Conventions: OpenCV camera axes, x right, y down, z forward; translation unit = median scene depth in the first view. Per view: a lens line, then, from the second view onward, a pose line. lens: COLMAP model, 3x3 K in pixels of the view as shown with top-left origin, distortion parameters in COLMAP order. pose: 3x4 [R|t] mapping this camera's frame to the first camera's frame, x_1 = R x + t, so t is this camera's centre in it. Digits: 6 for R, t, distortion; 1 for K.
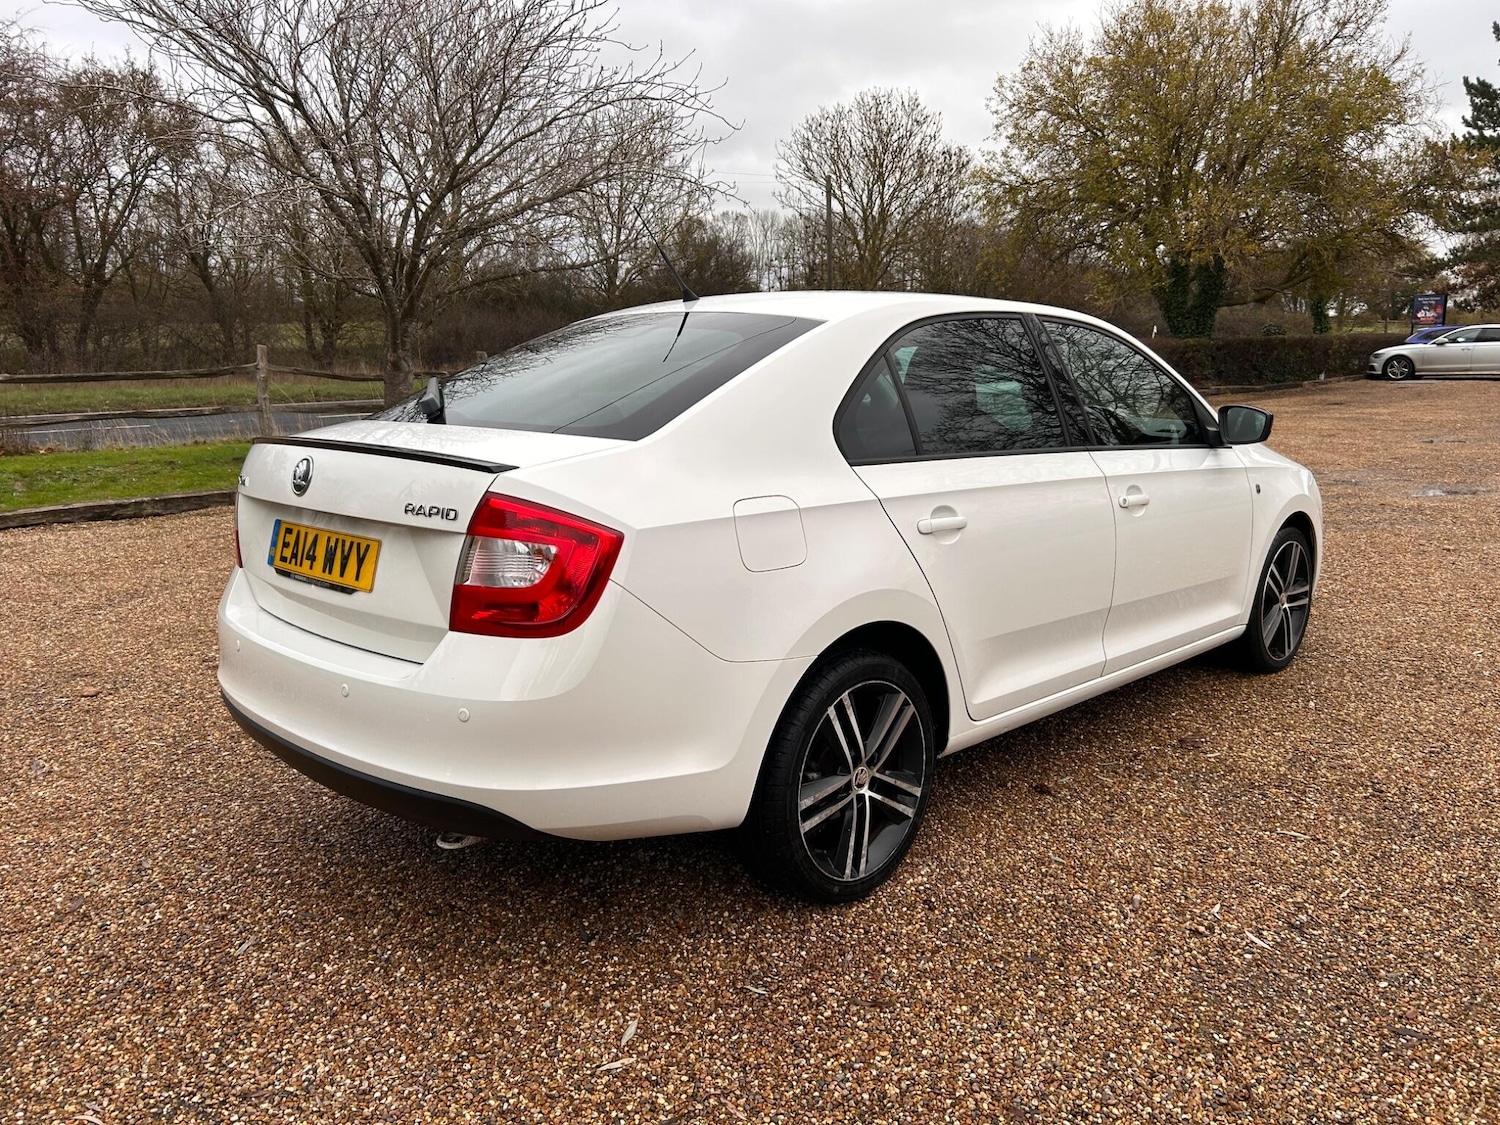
lens RADIAL K [[1114.1, 0, 747.8], [0, 1114.1, 557.1], [0, 0, 1]] dist [0.050399, -0.050270]
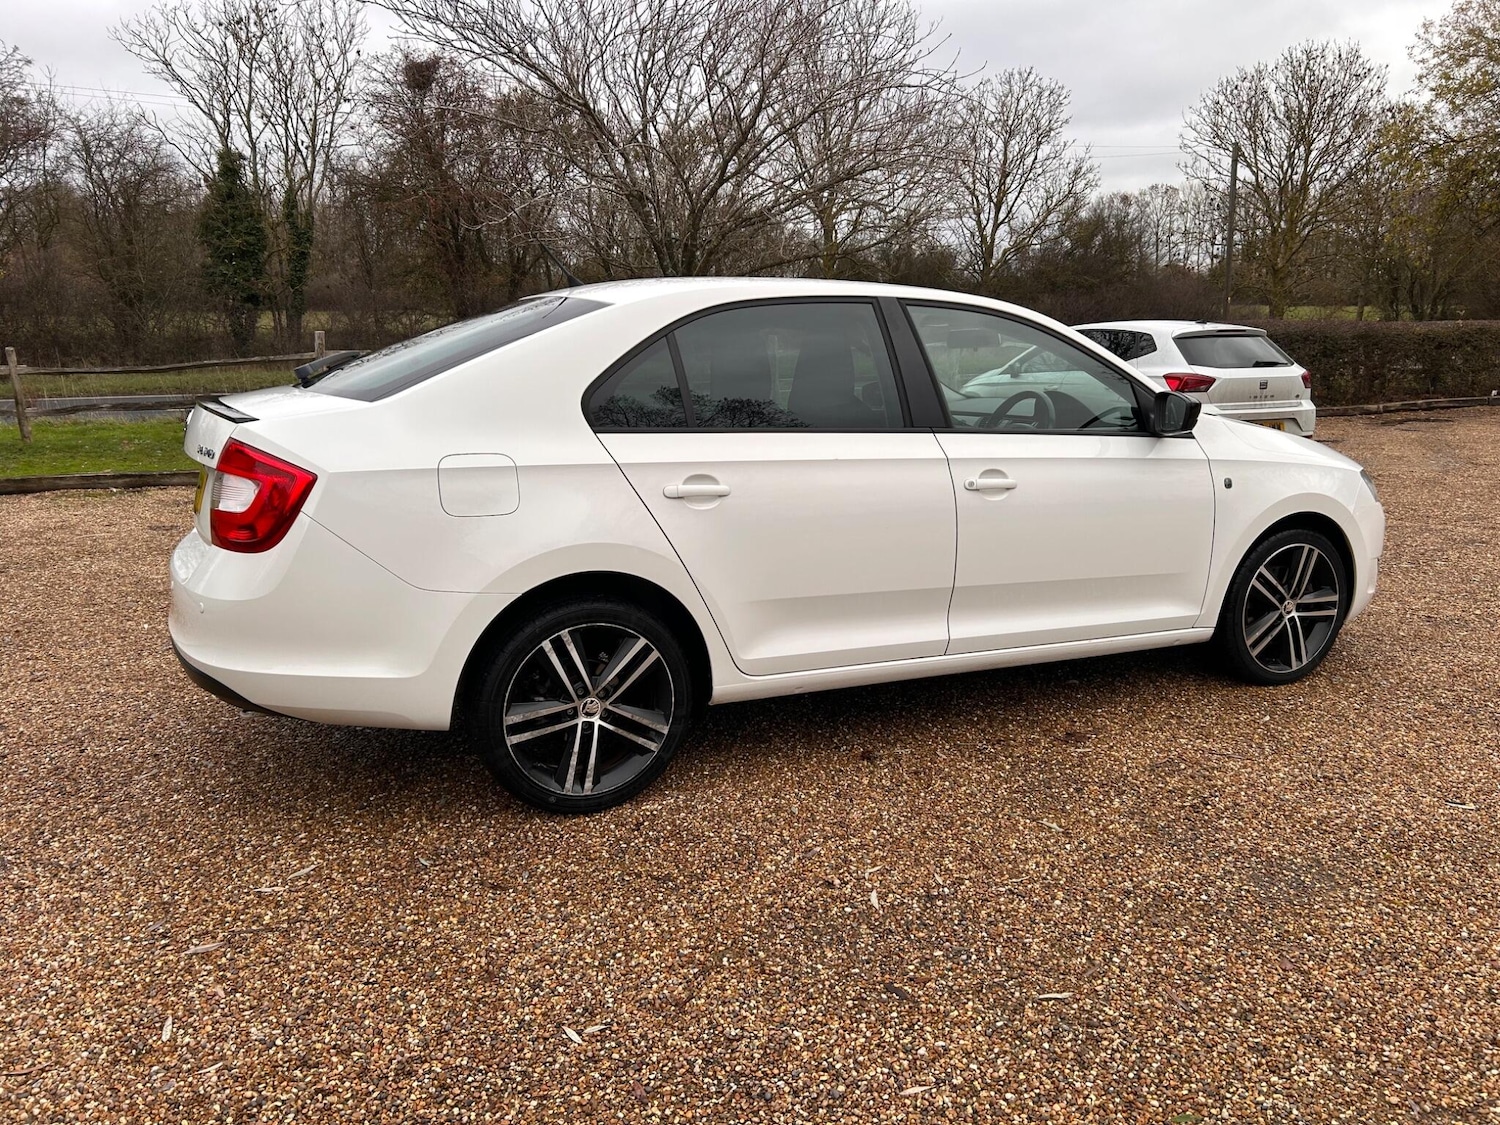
lens RADIAL K [[1113.3, 0, 755.1], [0, 1113.3, 554.1], [0, 0, 1]] dist [0.055008, -0.056480]
pose [[0.940195, 0.070659, -0.333229, 0.600532], [-0.066556, 0.997501, 0.023727, 0.003044], [0.334072, -0.000130, 0.942547, -0.015086]]
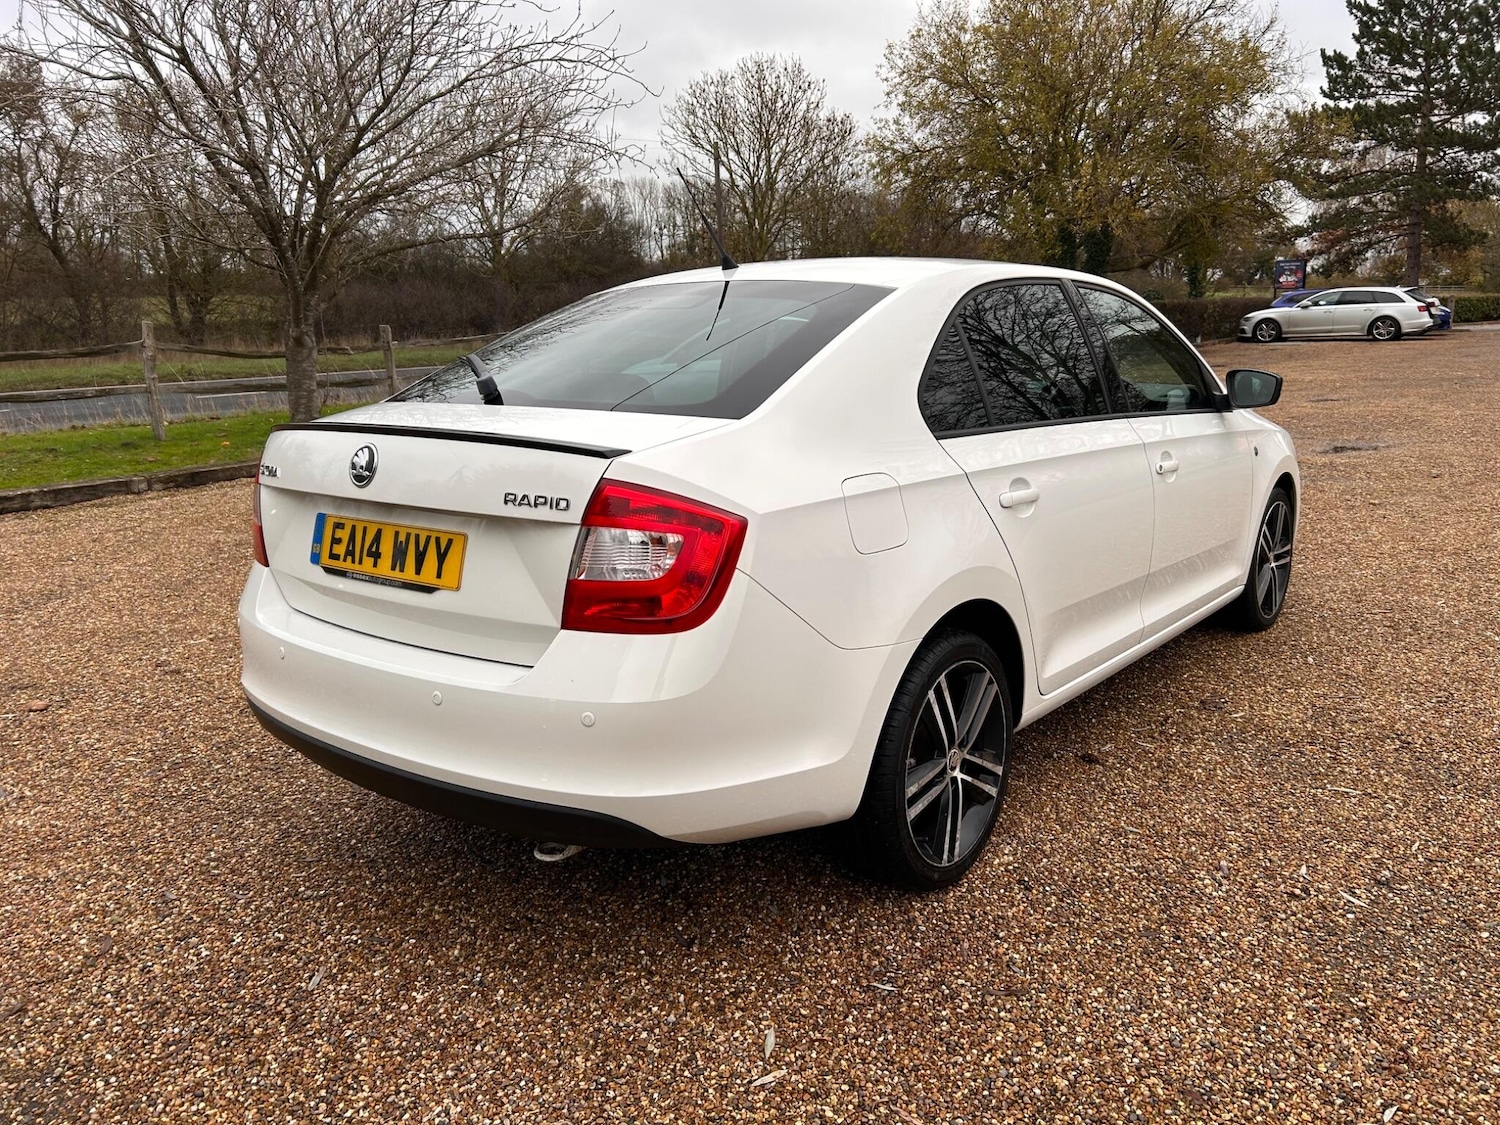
lens RADIAL K [[1115.2, 0, 759.8], [0, 1115.2, 559.7], [0, 0, 1]] dist [0.045896, -0.043163]
pose [[0.993591, -0.035186, 0.107421, -0.158037], [0.032179, 0.999044, 0.029599, -0.011084], [-0.108359, -0.025952, 0.993773, 0.051021]]
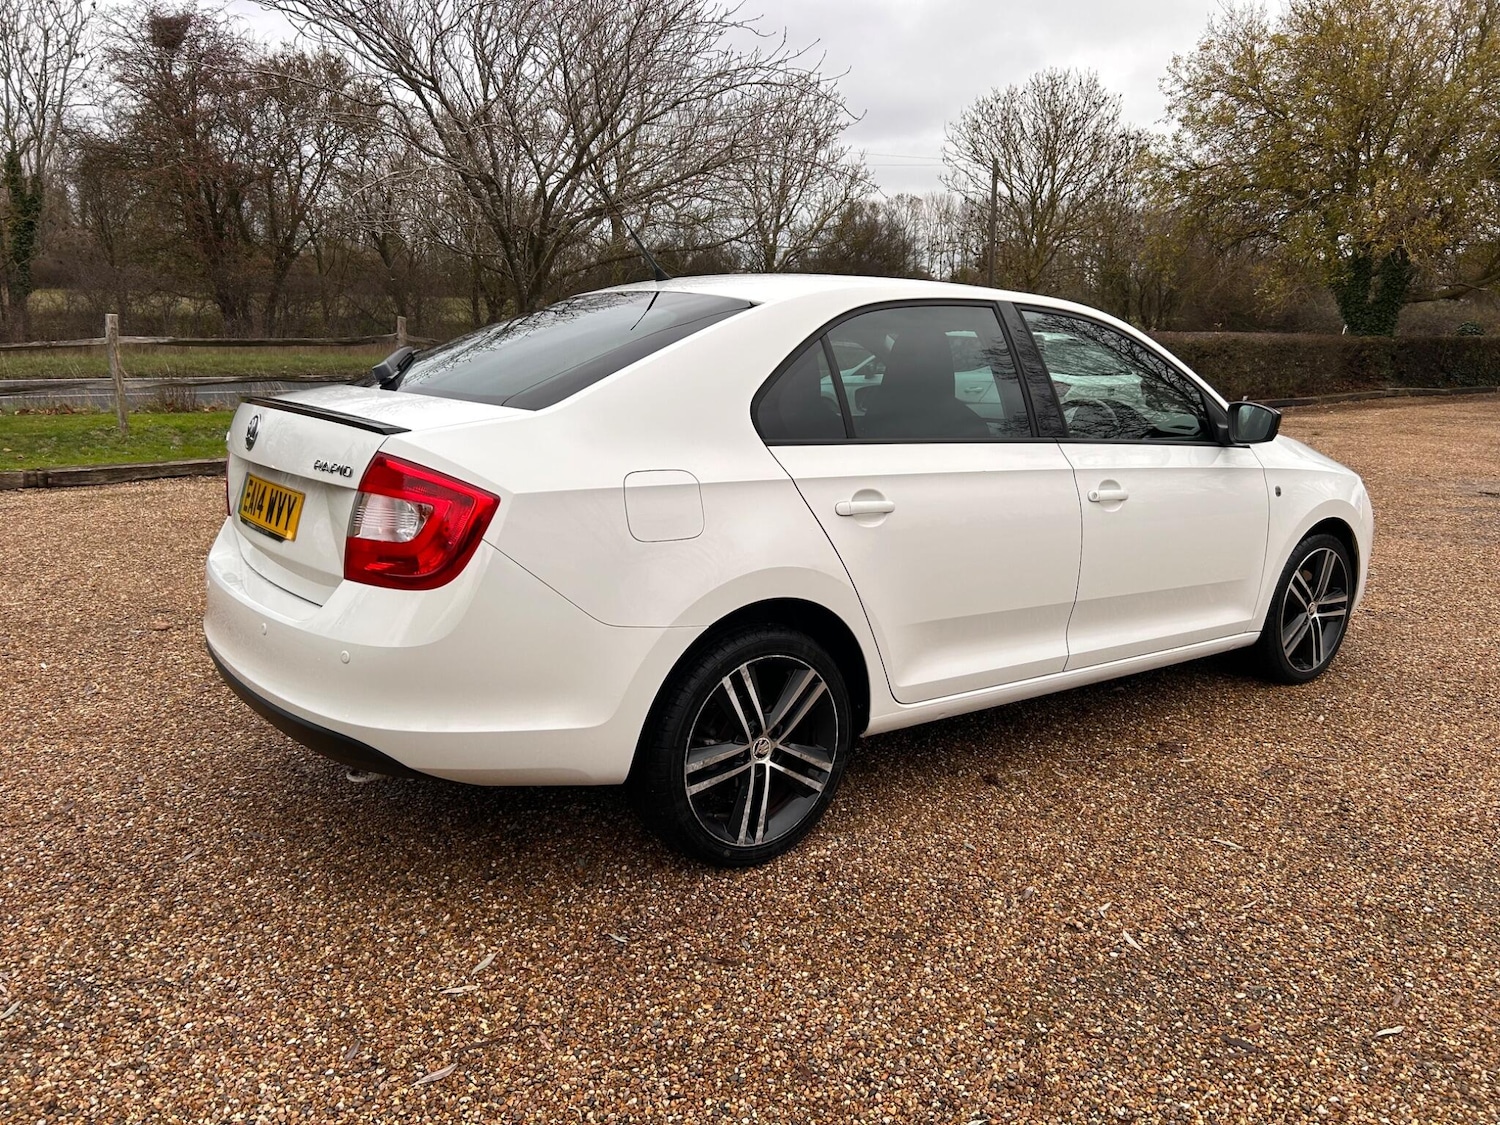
lens RADIAL K [[1113.3, 0, 755.1], [0, 1113.3, 554.1], [0, 0, 1]] dist [0.055008, -0.056480]
pose [[0.989839, 0.054657, -0.131267, 0.211110], [-0.053114, 0.998472, 0.015225, 0.003113], [0.131899, -0.008098, 0.991230, -0.017934]]
